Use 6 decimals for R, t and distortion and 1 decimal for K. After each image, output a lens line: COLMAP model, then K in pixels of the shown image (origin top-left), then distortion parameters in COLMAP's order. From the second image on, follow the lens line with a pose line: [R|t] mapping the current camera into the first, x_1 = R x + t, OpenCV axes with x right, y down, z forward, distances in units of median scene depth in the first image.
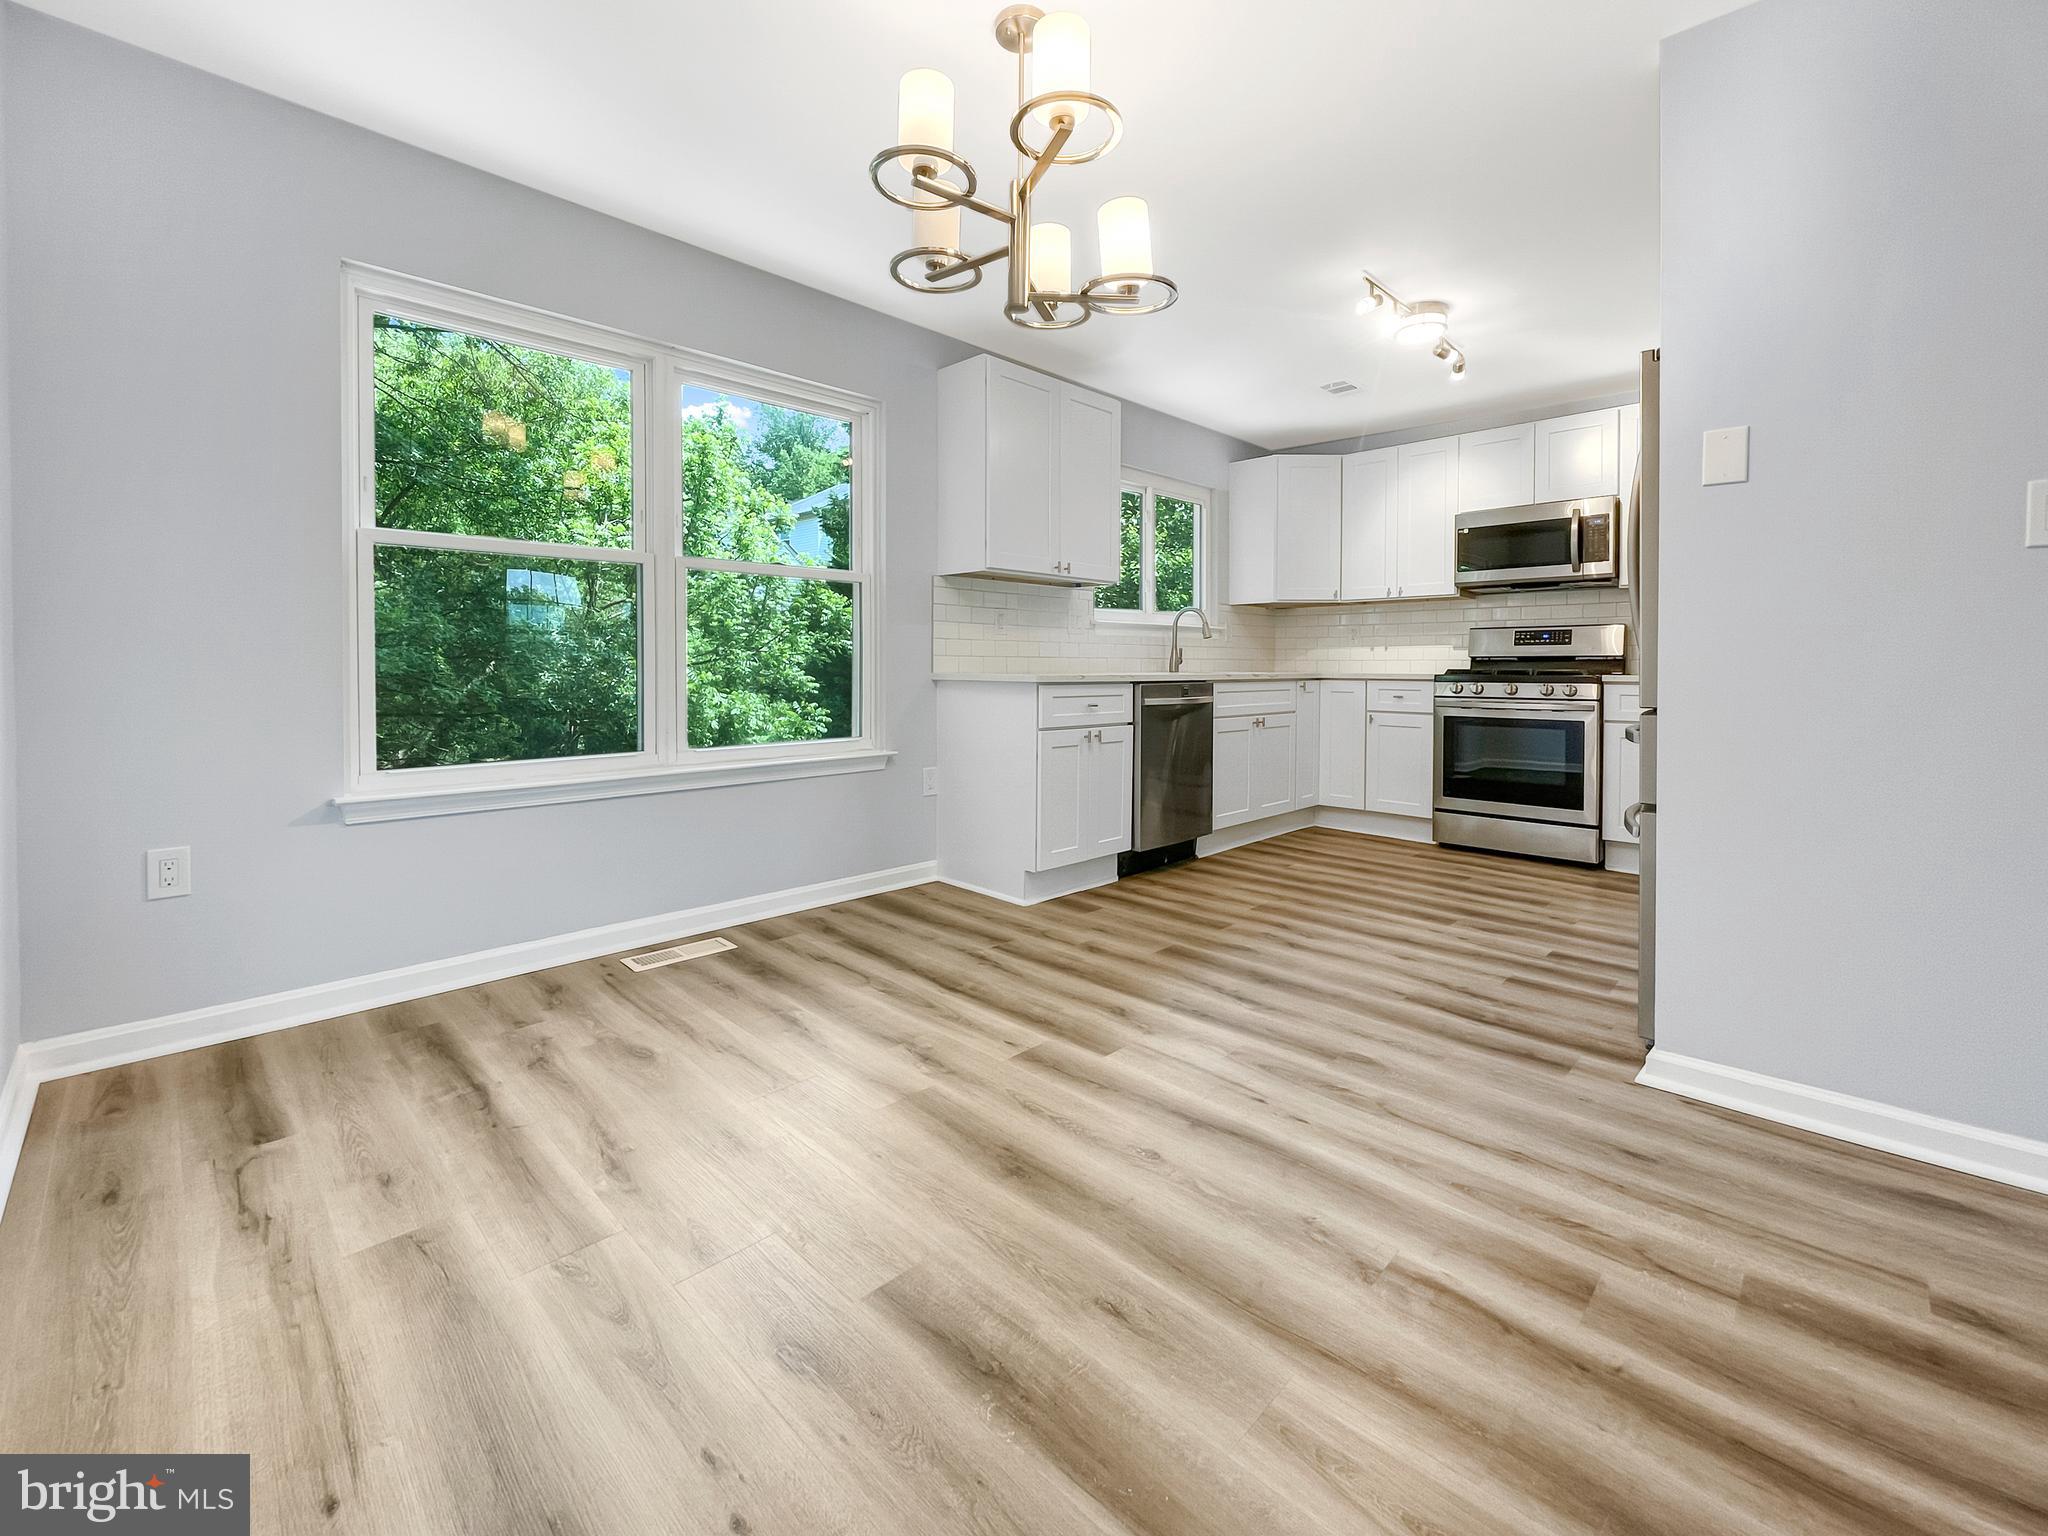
lens RADIAL K [[992.3, 0, 1147.1], [0, 992.3, 675.8], [0, 0, 1]] dist [-0.000878, 0.000165]
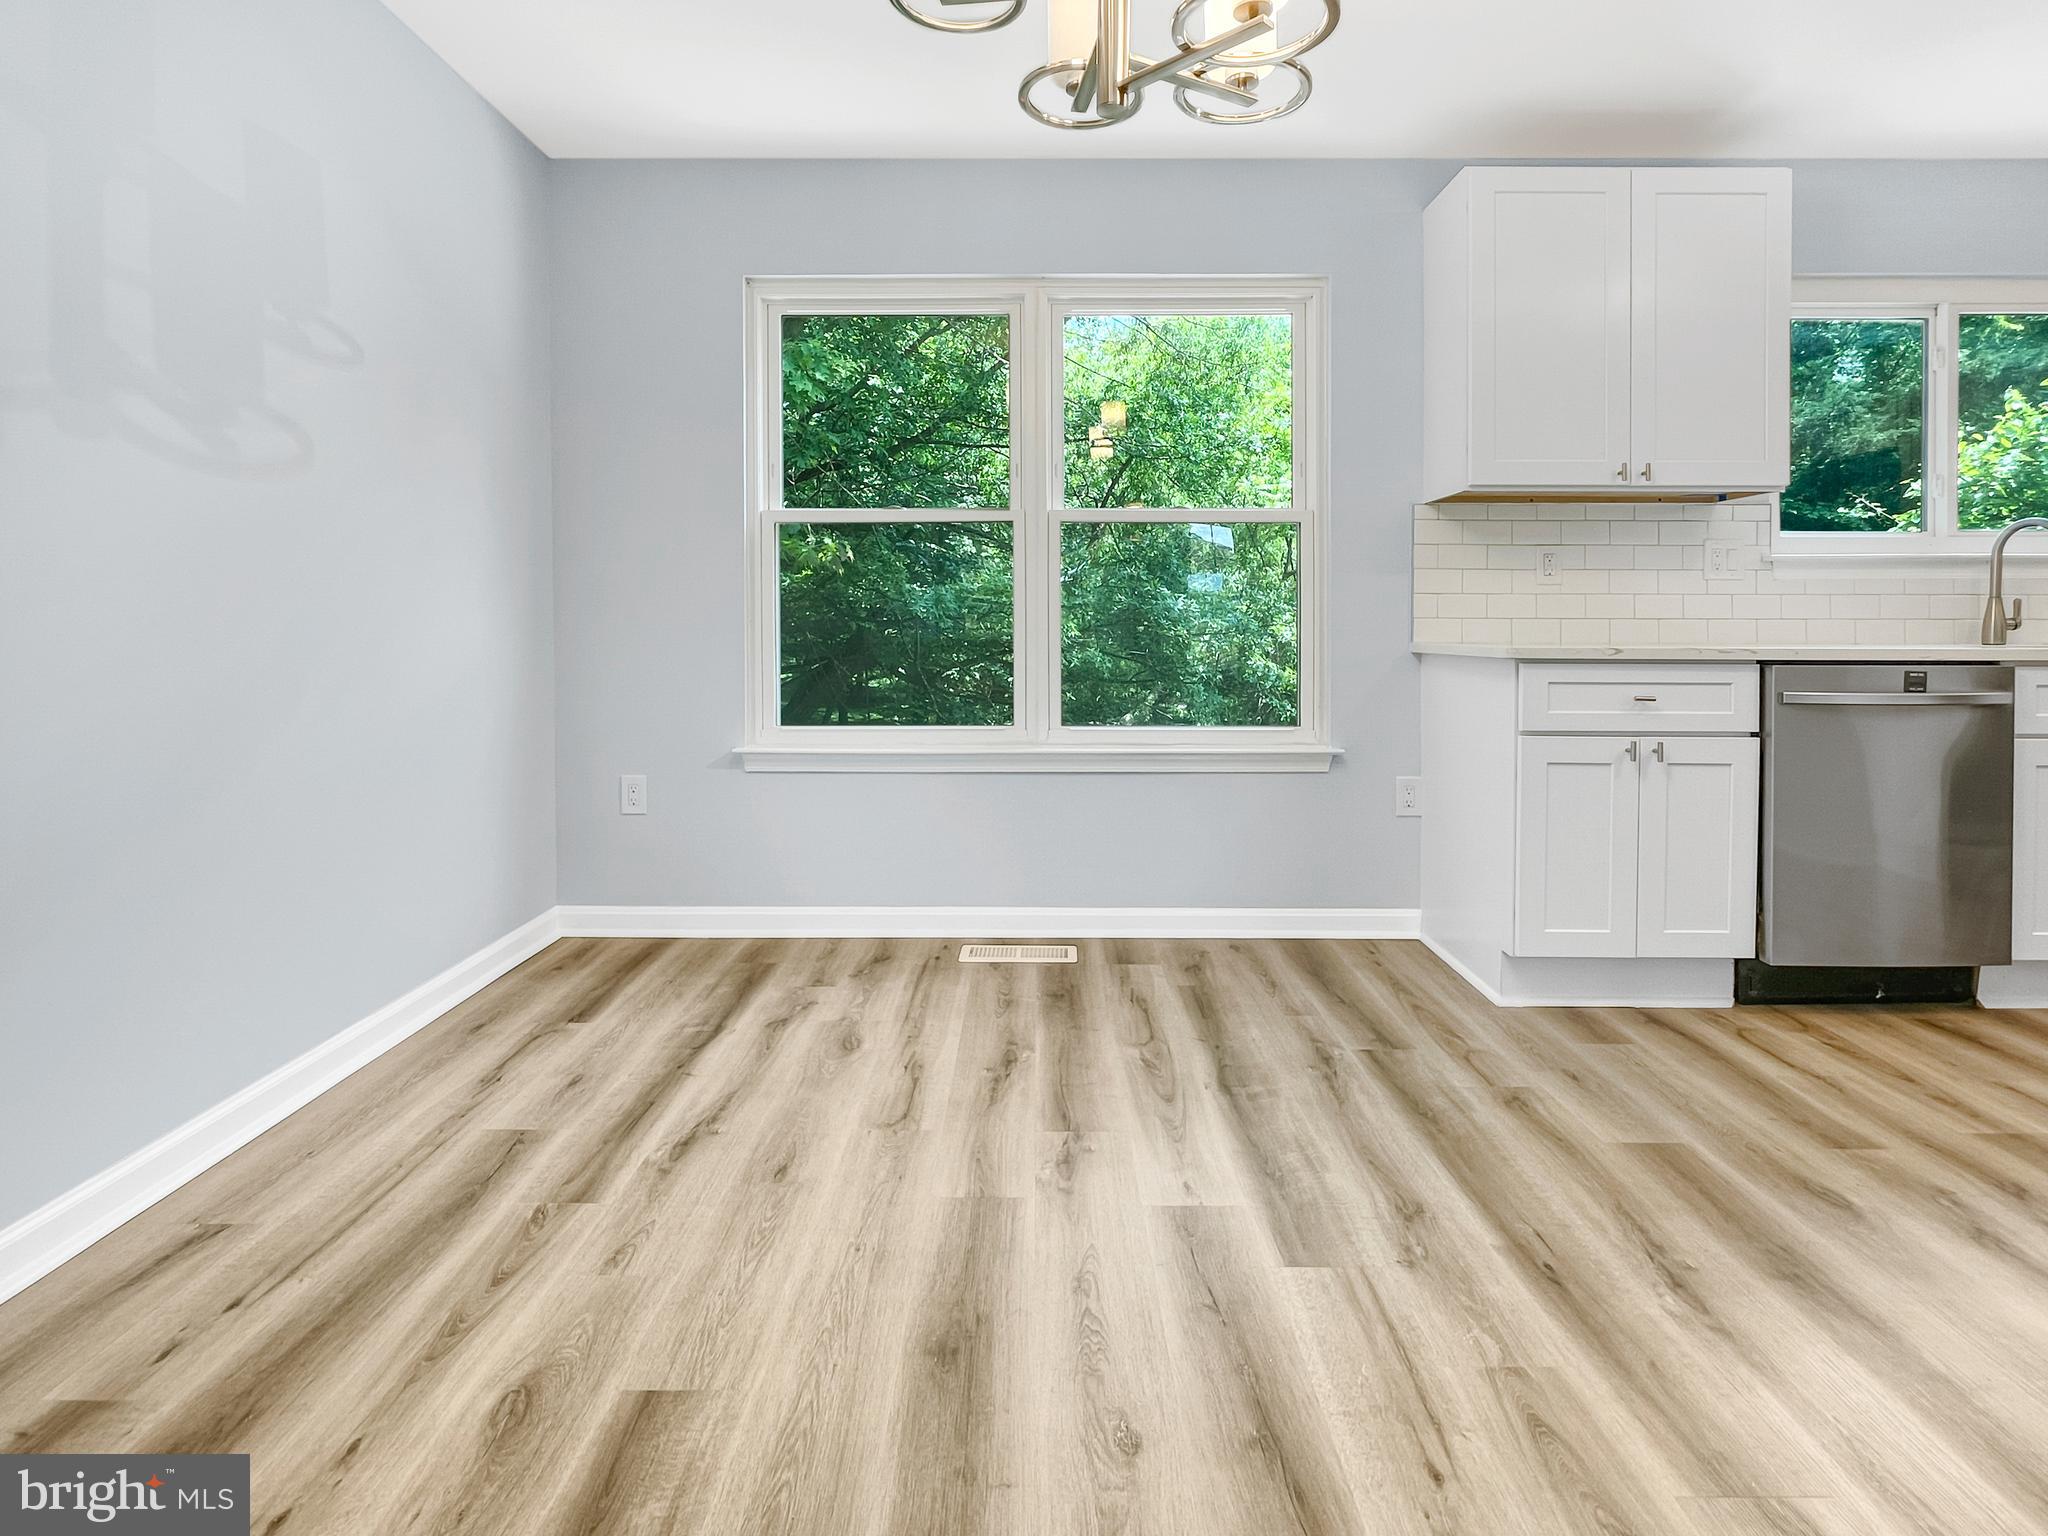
lens RADIAL K [[1167.1, 0, 964.1], [0, 1167.1, 639.5], [0, 0, 1]] dist [-0.001047, -0.000922]
pose [[0.591289, 0.005372, -0.806442, 0.215743], [-0.009110, 0.999959, -0.000018, -0.001943], [0.806408, 0.007357, 0.591313, 0.208536]]
